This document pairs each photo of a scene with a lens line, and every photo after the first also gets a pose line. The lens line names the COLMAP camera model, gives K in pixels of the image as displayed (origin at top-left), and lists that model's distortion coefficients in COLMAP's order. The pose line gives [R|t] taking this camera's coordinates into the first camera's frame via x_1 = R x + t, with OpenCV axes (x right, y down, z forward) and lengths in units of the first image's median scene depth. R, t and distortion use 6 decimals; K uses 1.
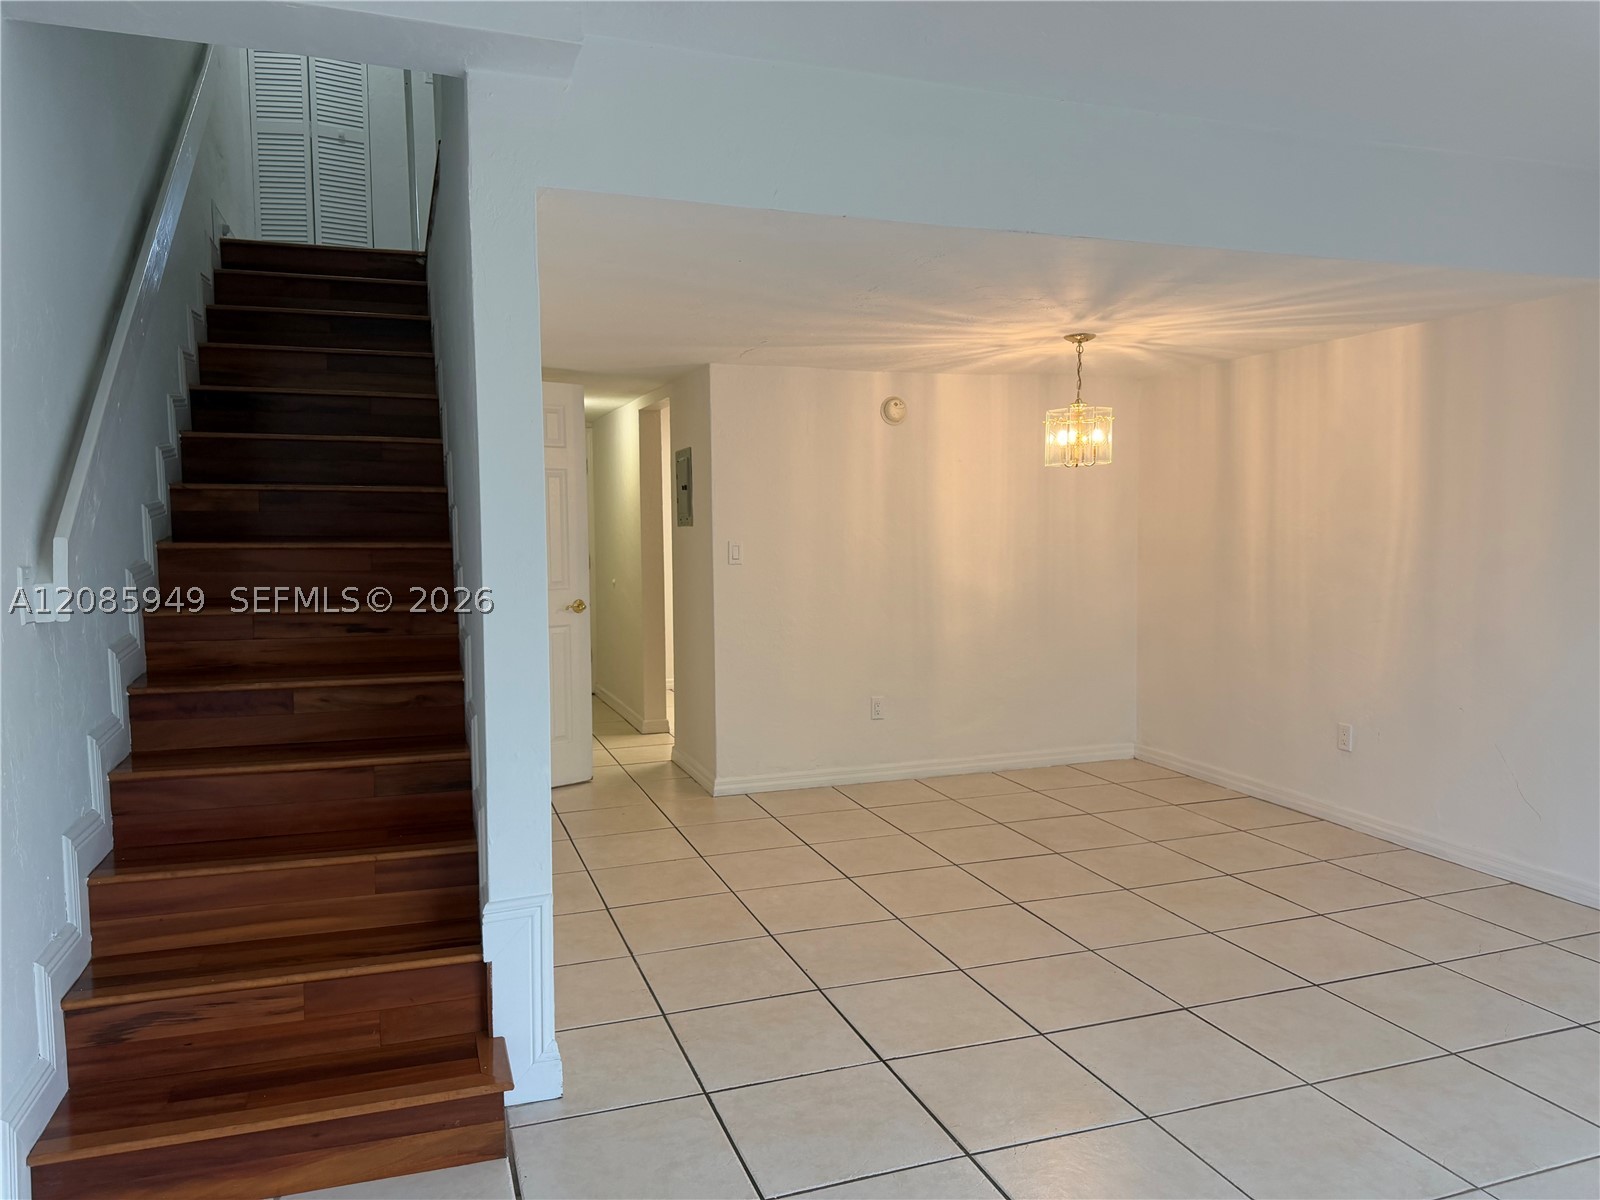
lens RADIAL K [[1129.6, 0, 799.0], [0, 1129.6, 601.3], [0, 0, 1]] dist [0.009662, -0.000850]
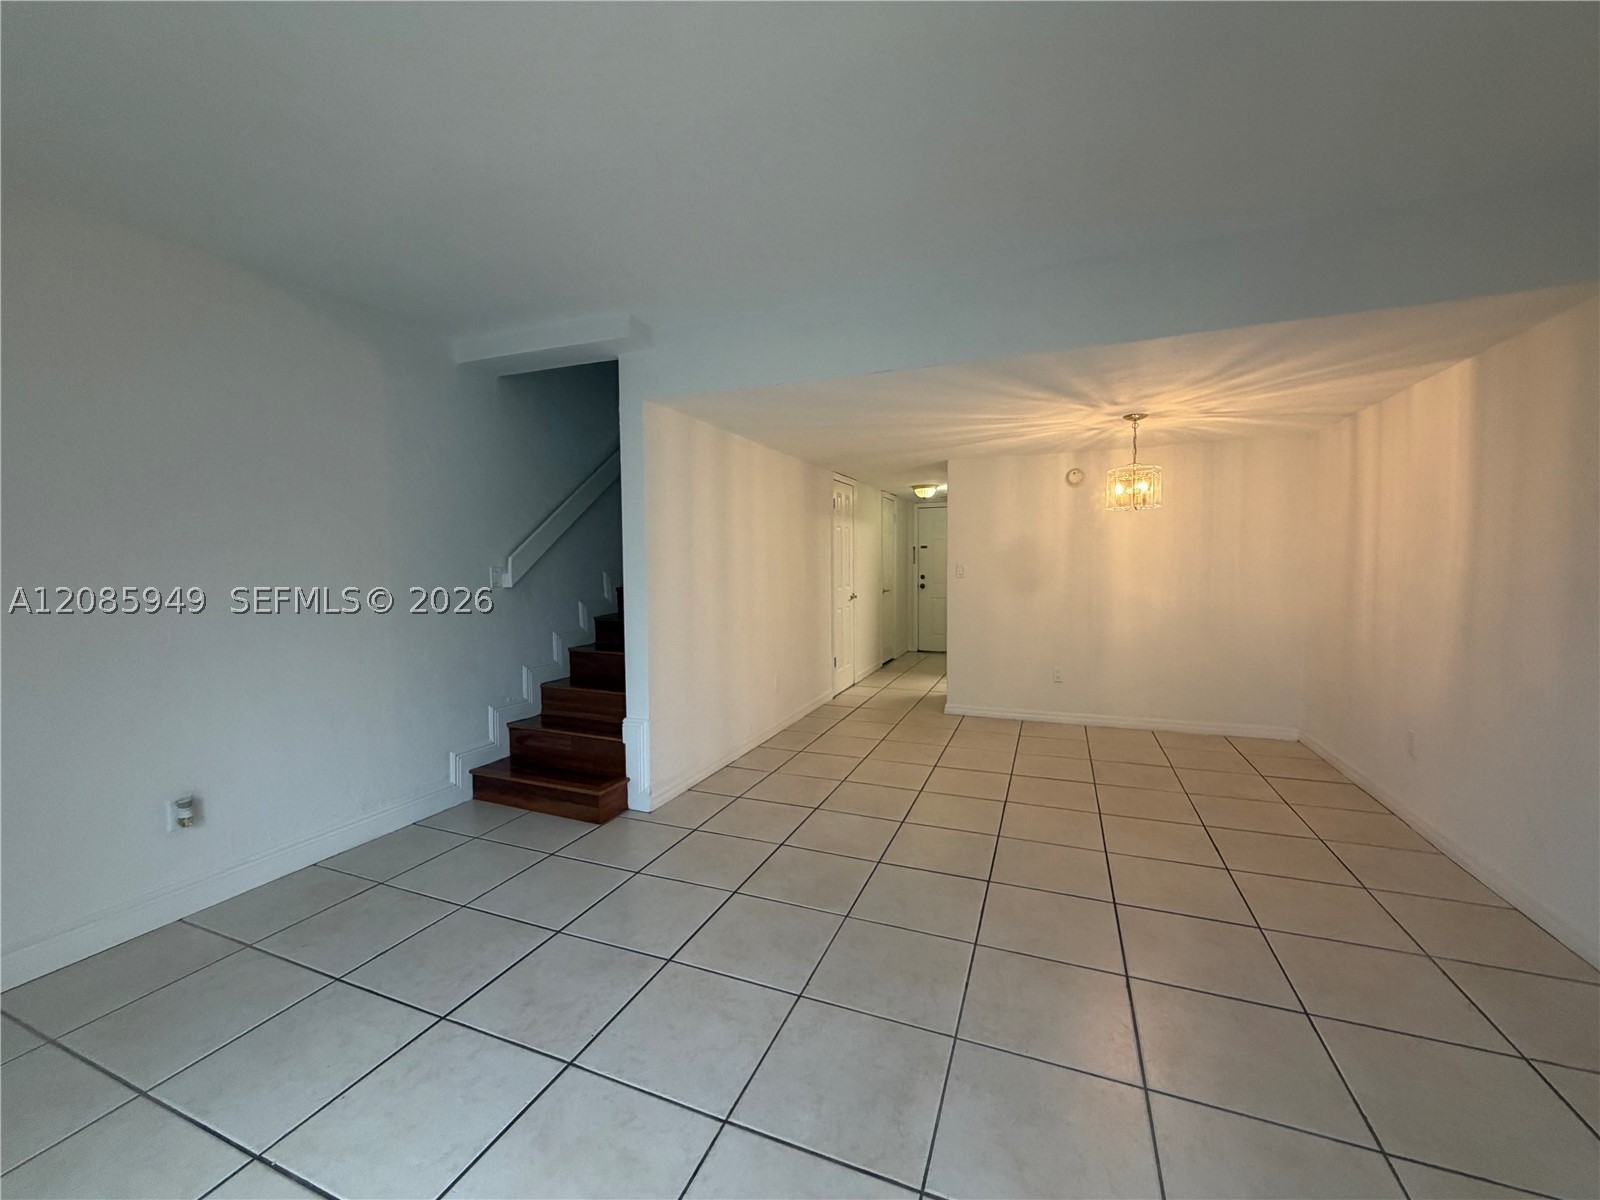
lens RADIAL K [[635.2, 0, 801.7], [0, 635.2, 606.7], [0, 0, 1]] dist [-0.004543, -0.000044]
pose [[0.752883, 0.050931, -0.656181, 0.460079], [-0.046064, 0.998634, 0.024659, -0.002225], [0.656541, 0.011661, 0.754200, 0.151361]]
